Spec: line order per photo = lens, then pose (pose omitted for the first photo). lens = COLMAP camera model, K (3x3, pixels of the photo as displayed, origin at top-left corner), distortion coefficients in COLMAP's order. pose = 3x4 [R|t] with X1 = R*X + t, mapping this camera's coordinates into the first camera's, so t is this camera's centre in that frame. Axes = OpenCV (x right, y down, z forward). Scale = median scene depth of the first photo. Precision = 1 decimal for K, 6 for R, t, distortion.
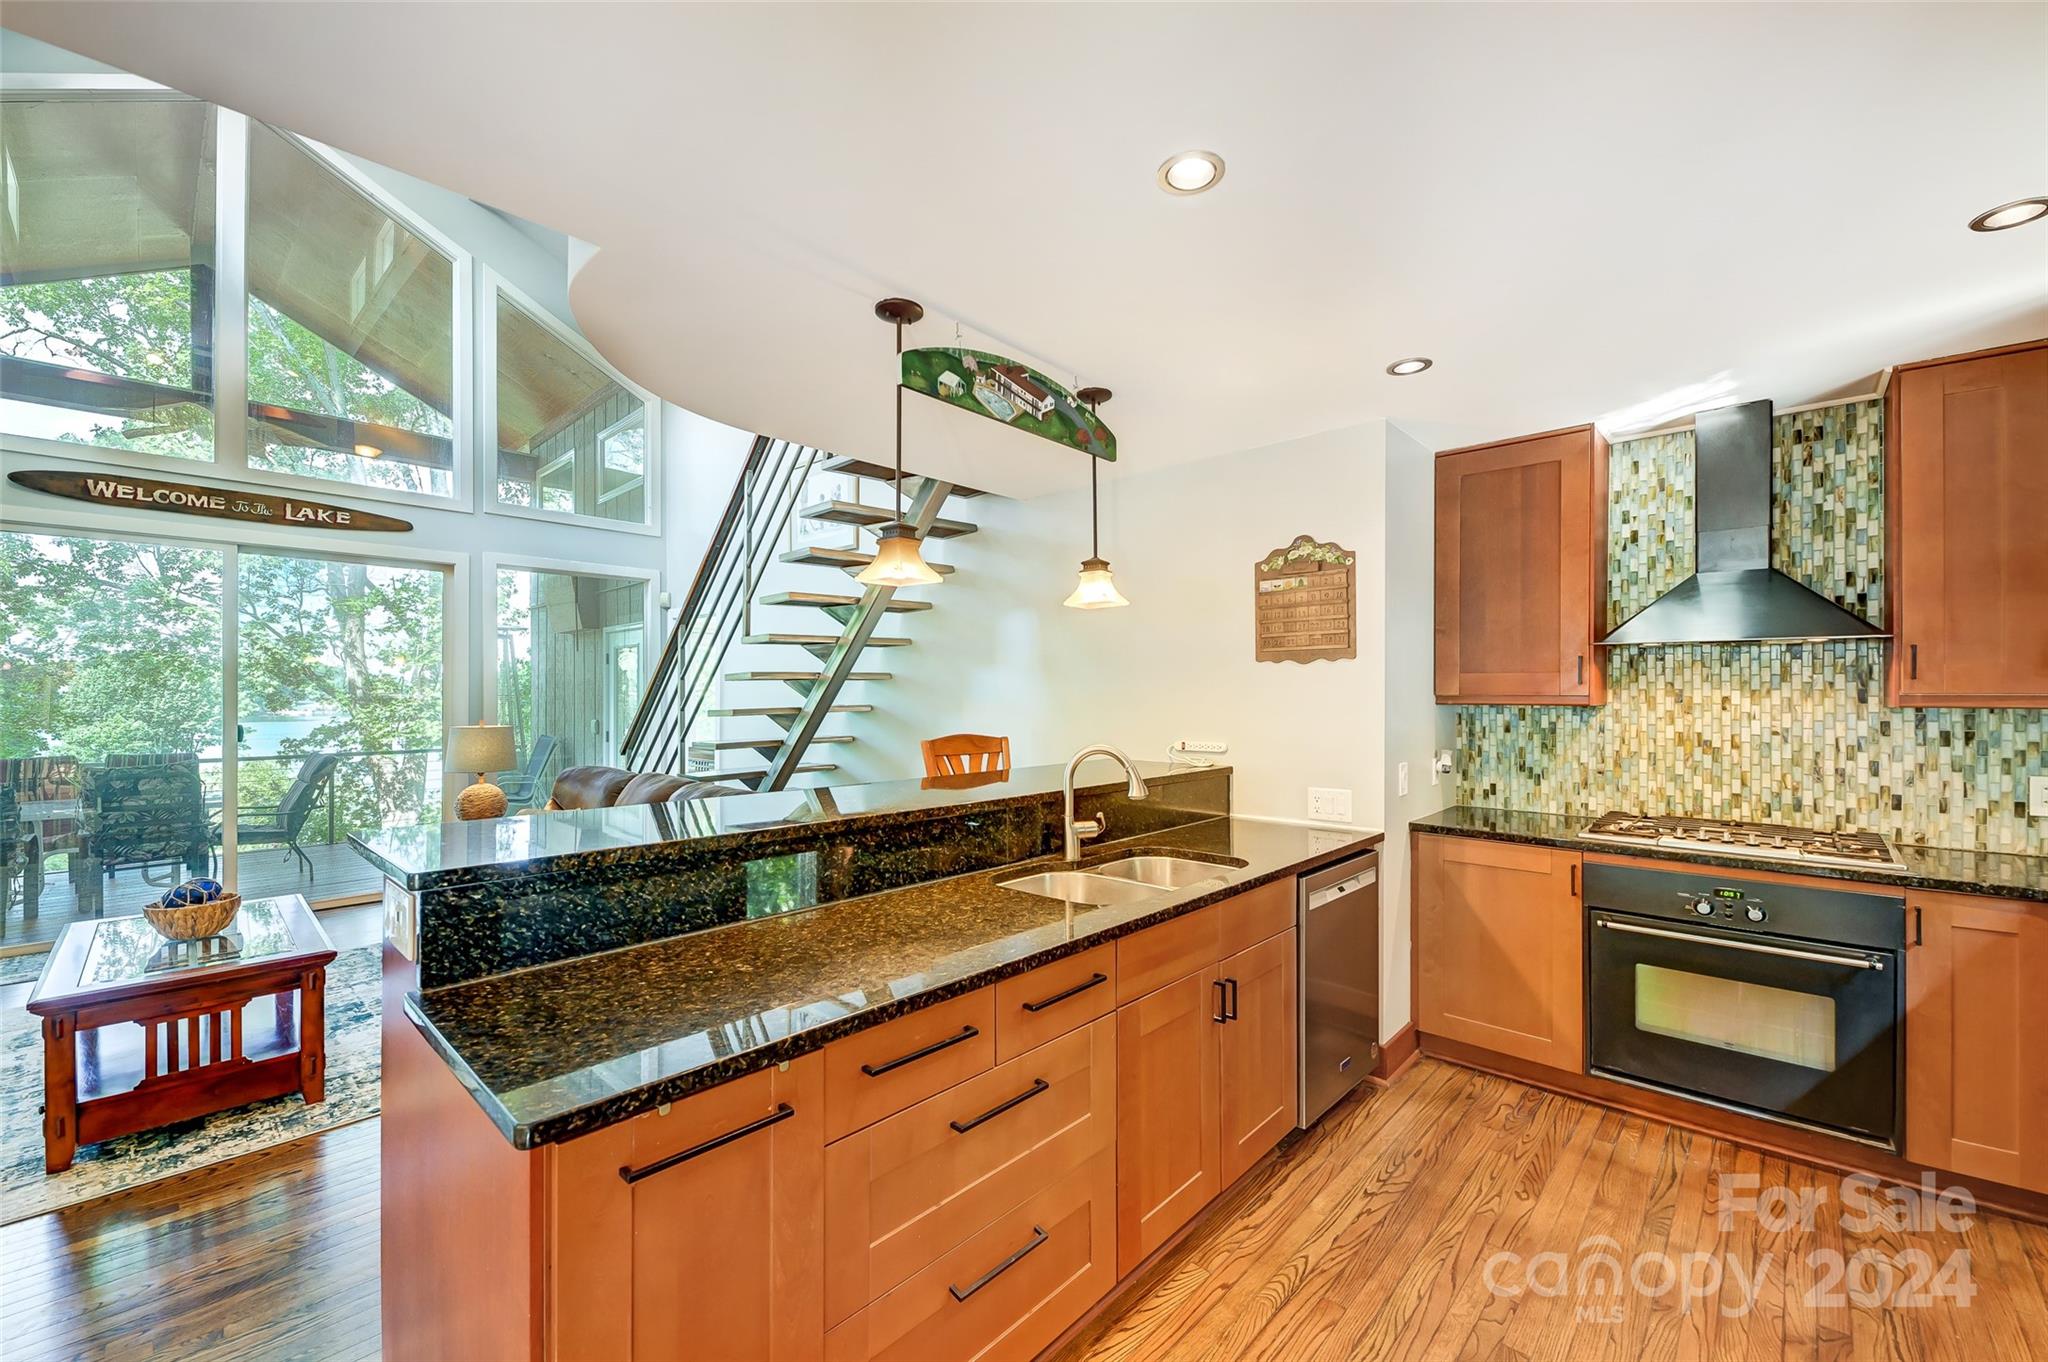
lens RADIAL K [[813.2, 0, 1019.5], [0, 813.2, 691.1], [0, 0, 1]] dist [0.007963, -0.007285]
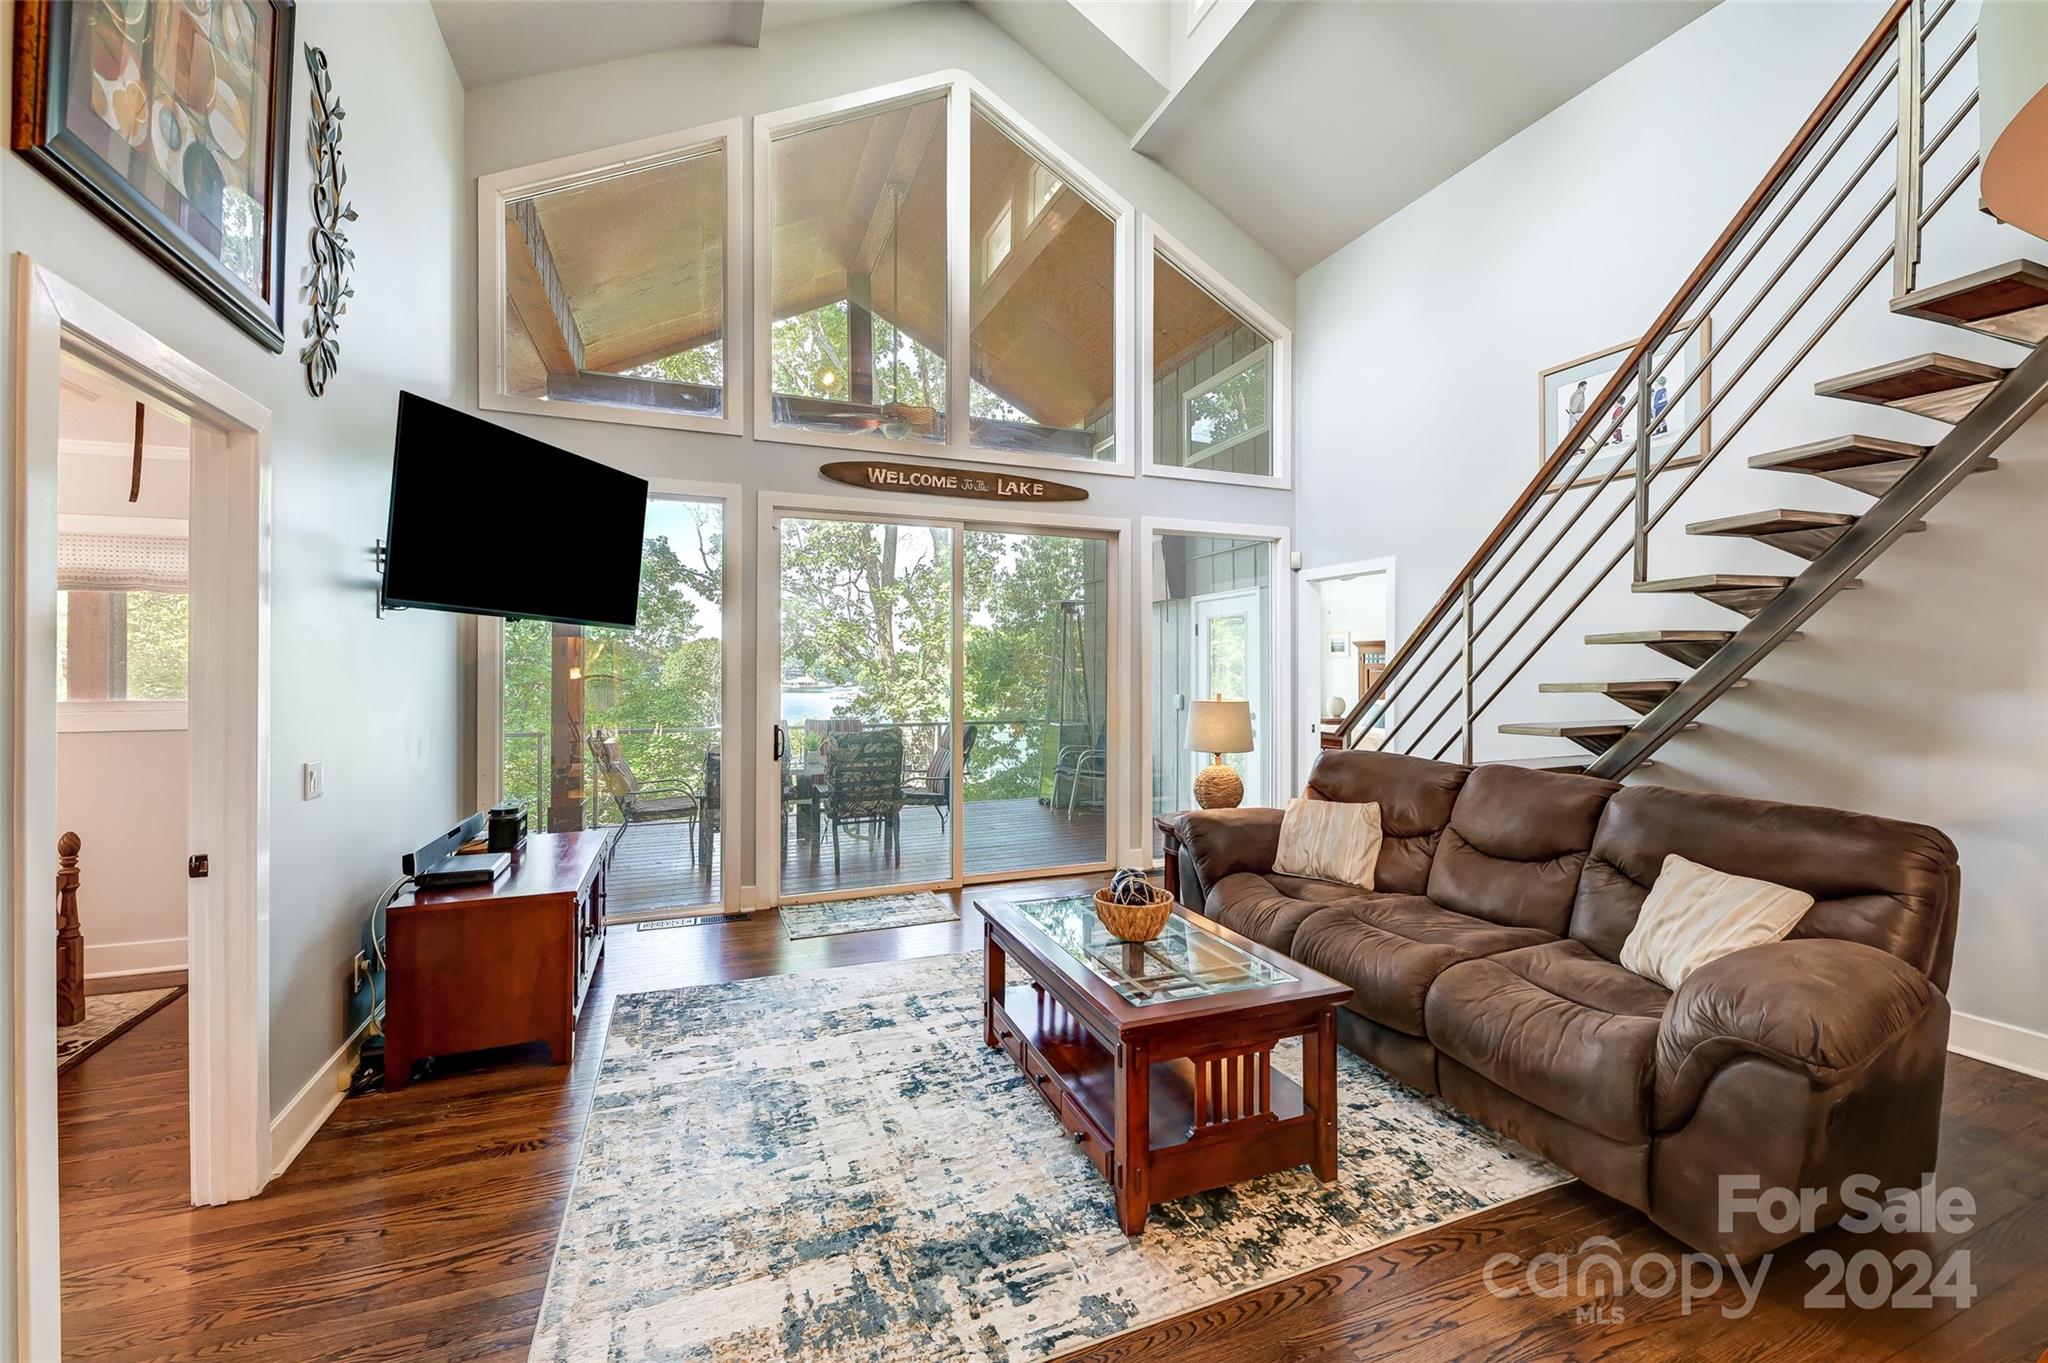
lens RADIAL K [[818.9, 0, 1022.3], [0, 818.9, 666.4], [0, 0, 1]] dist [0.019254, -0.013392]
pose [[0.903918, -0.002354, -0.427699, -0.734193], [0.001152, 0.999995, -0.003069, 0.012277], [0.427703, 0.002282, 0.903916, 0.144744]]
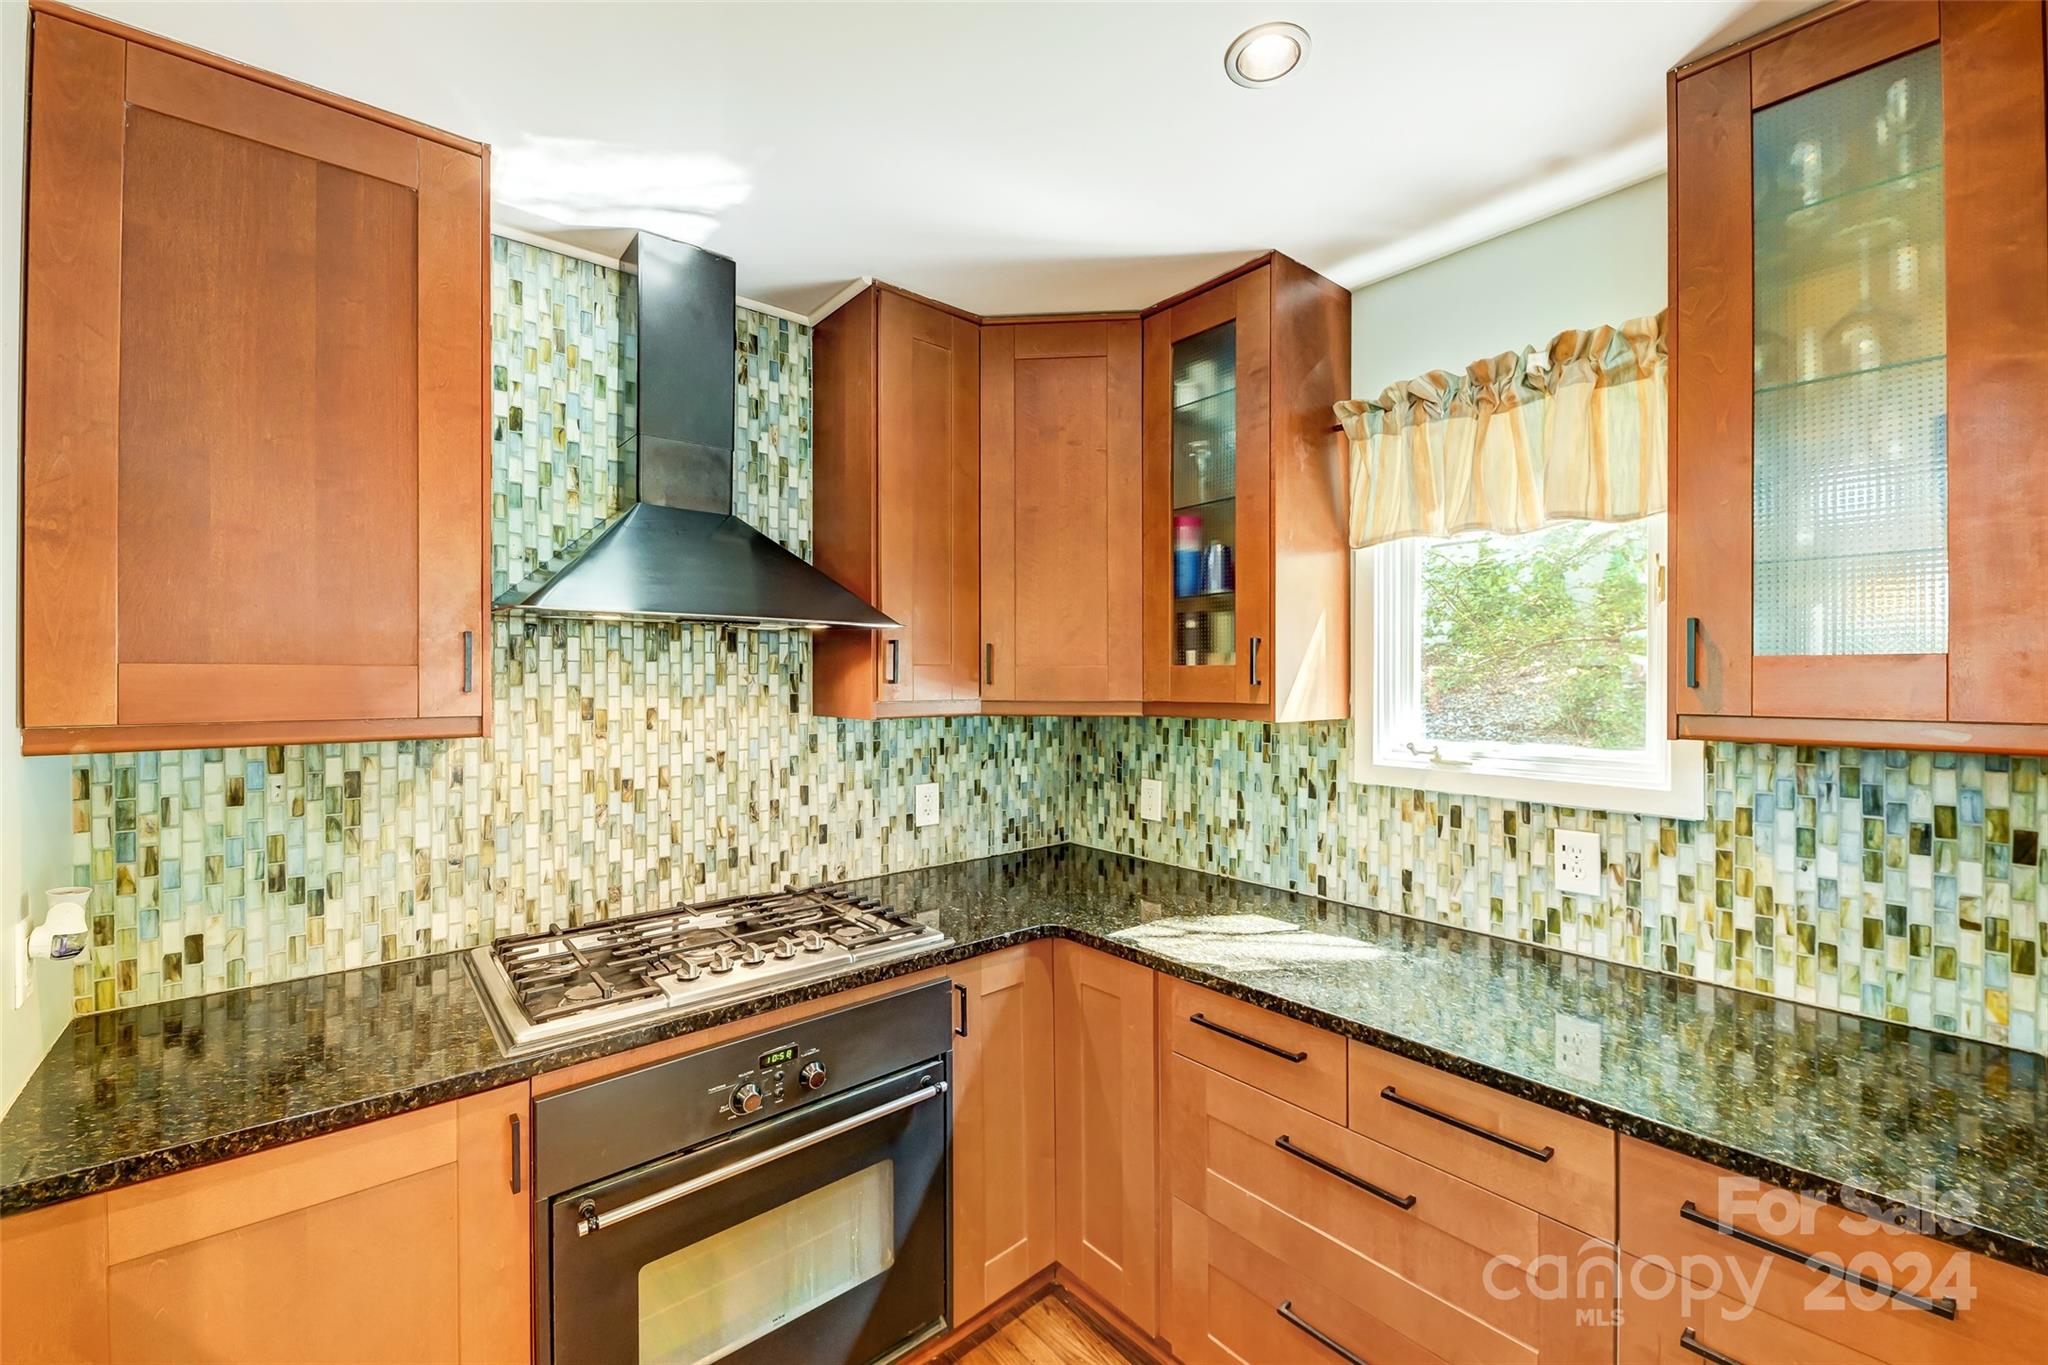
lens RADIAL K [[825.1, 0, 1020.4], [0, 825.1, 679.6], [0, 0, 1]] dist [0.022928, -0.012286]
pose [[0.123969, -0.001595, 0.992285, 0.255326], [0.003026, 0.999995, 0.001229, -0.015354], [-0.992281, 0.002850, 0.123973, 0.624637]]
